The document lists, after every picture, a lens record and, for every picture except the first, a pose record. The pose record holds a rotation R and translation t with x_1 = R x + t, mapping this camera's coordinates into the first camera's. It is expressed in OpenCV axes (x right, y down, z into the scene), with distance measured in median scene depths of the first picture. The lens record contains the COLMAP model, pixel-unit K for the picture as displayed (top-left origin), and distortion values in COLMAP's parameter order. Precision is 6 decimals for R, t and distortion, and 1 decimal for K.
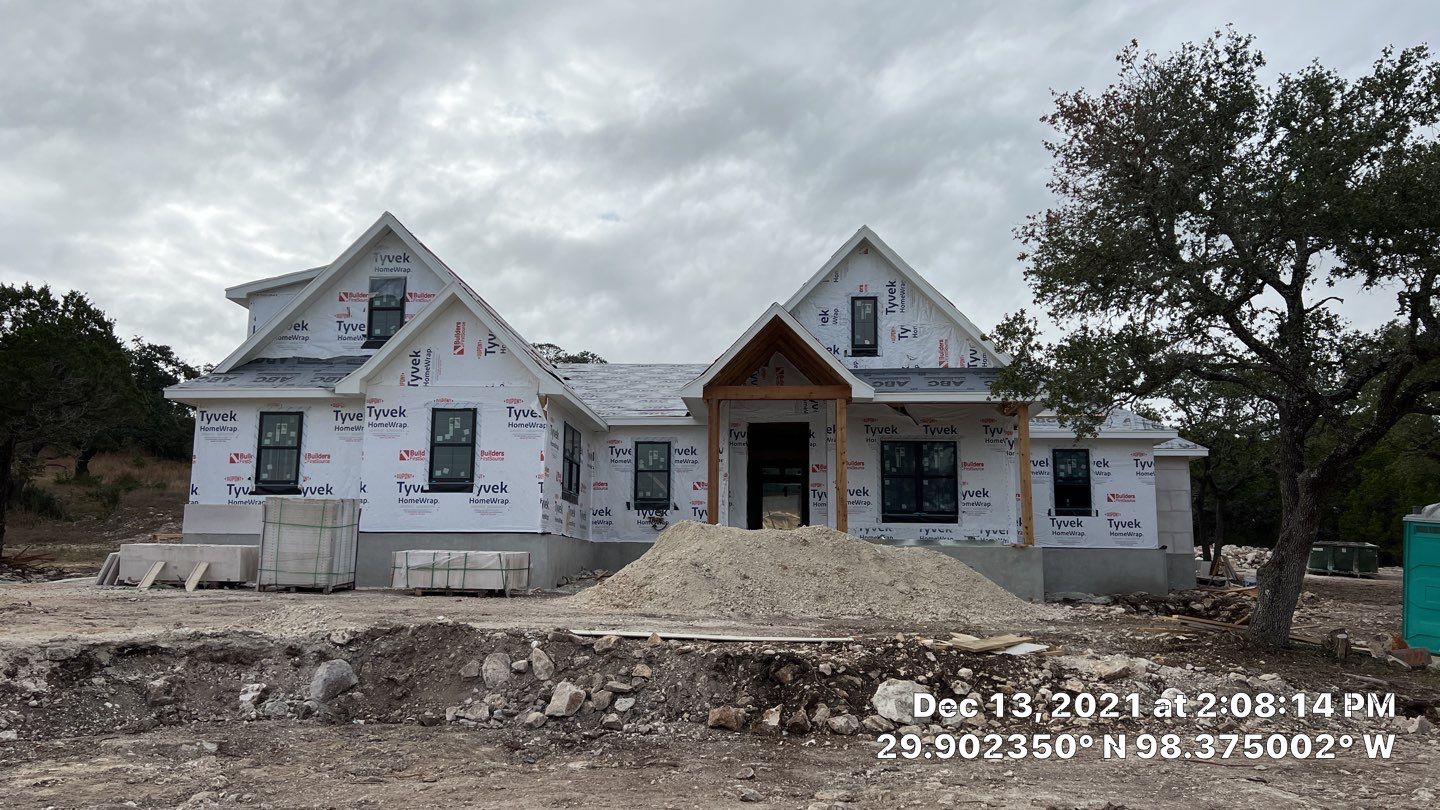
lens RADIAL K [[1082.8, 0, 720.0], [0, 1082.8, 405.0], [0, 0, 1]] dist [0.009382, -0.002114]
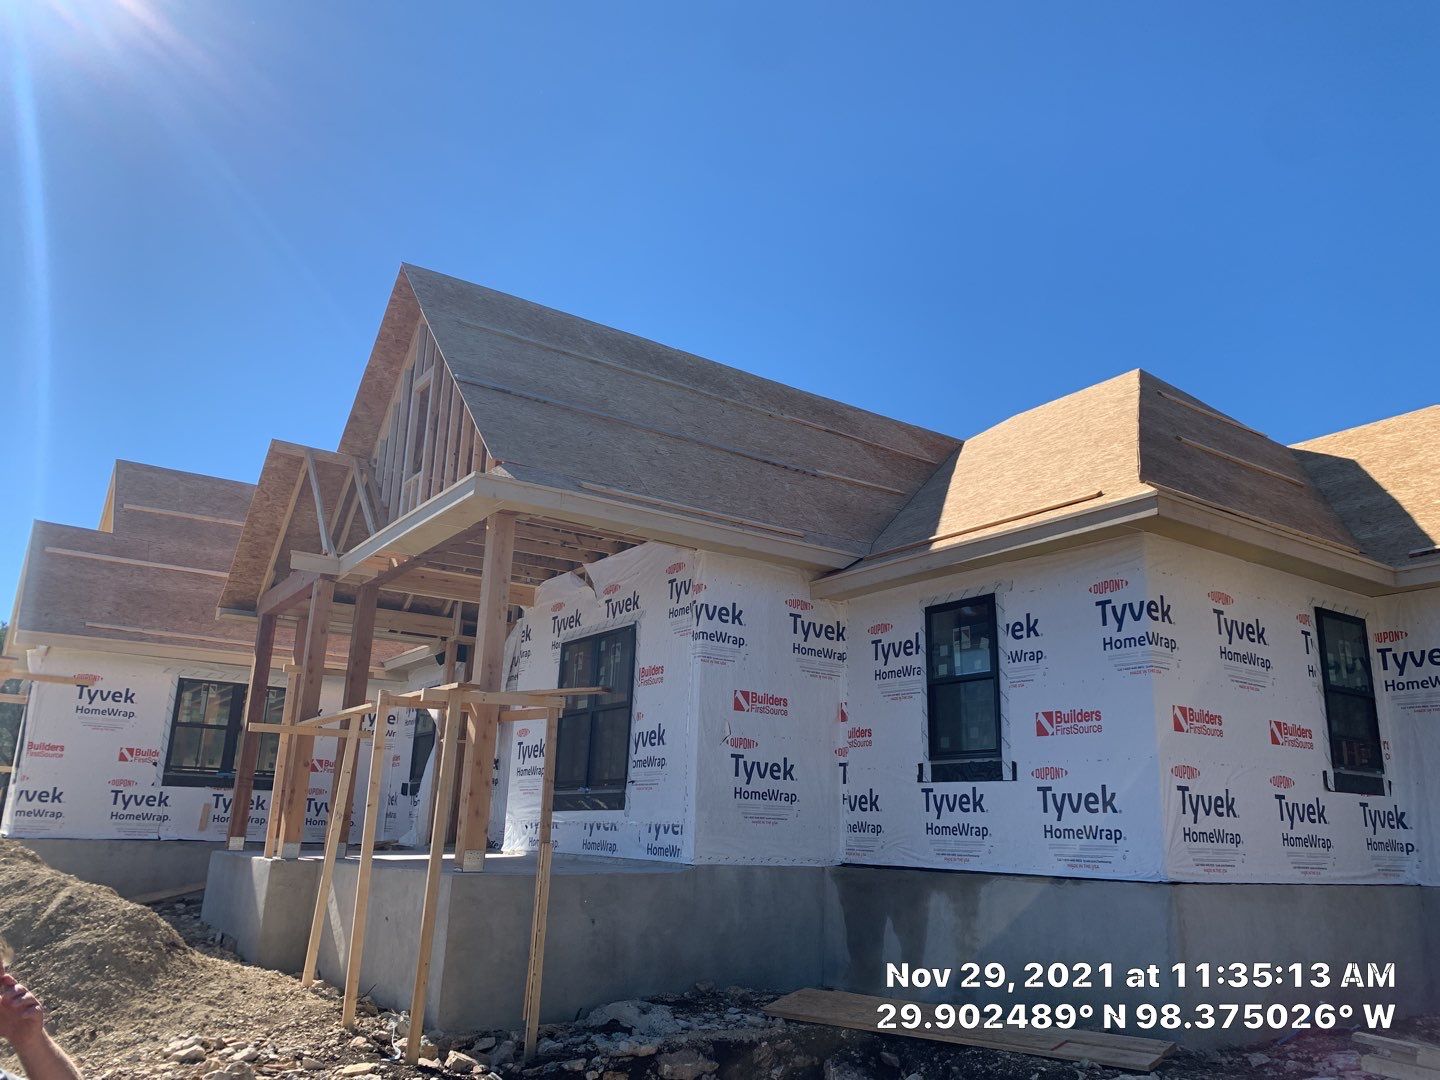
lens RADIAL K [[1118.1, 0, 714.9], [0, 1118.1, 523.0], [0, 0, 1]] dist [0.043292, -0.097800]
pose [[0.626679, -0.205574, -0.751673, 0.577511], [0.101486, 0.977892, -0.182832, 0.077978], [0.772641, 0.038292, 0.633688, 0.692186]]
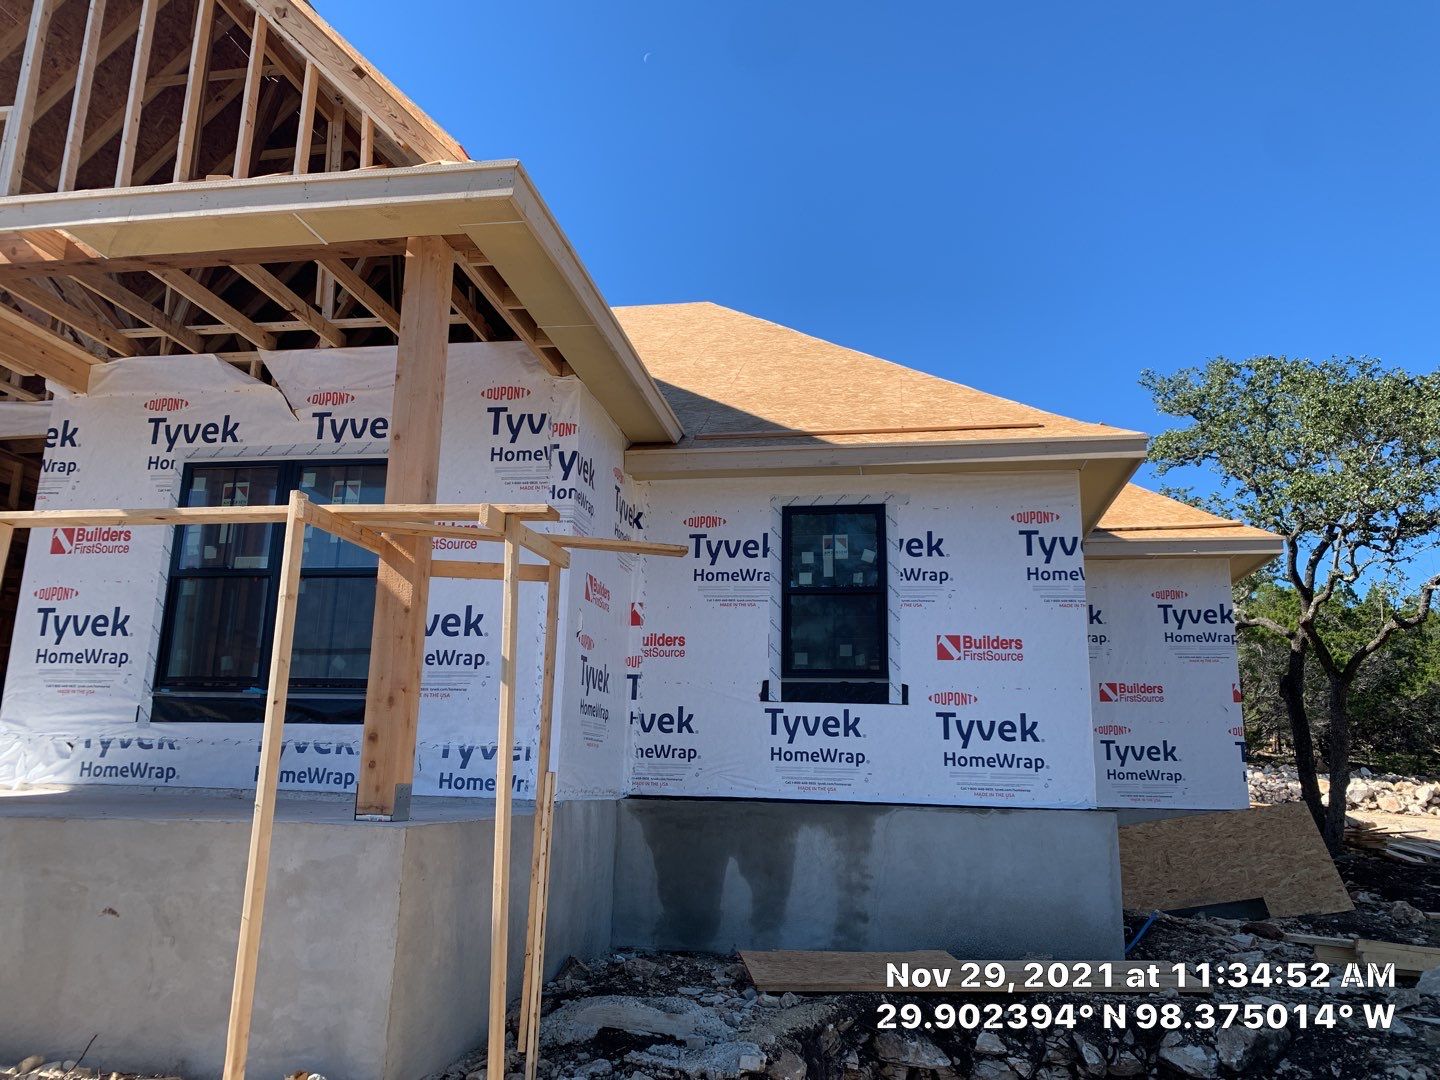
lens RADIAL K [[1101.6, 0, 720.0], [0, 1101.6, 540.0], [0, 0, 1]] dist [0.118203, -0.184589]
pose [[0.996206, -0.009738, -0.086477, 0.321745], [0.004195, 0.997938, -0.064055, 0.074475], [0.086922, 0.063449, 0.994192, 0.659619]]
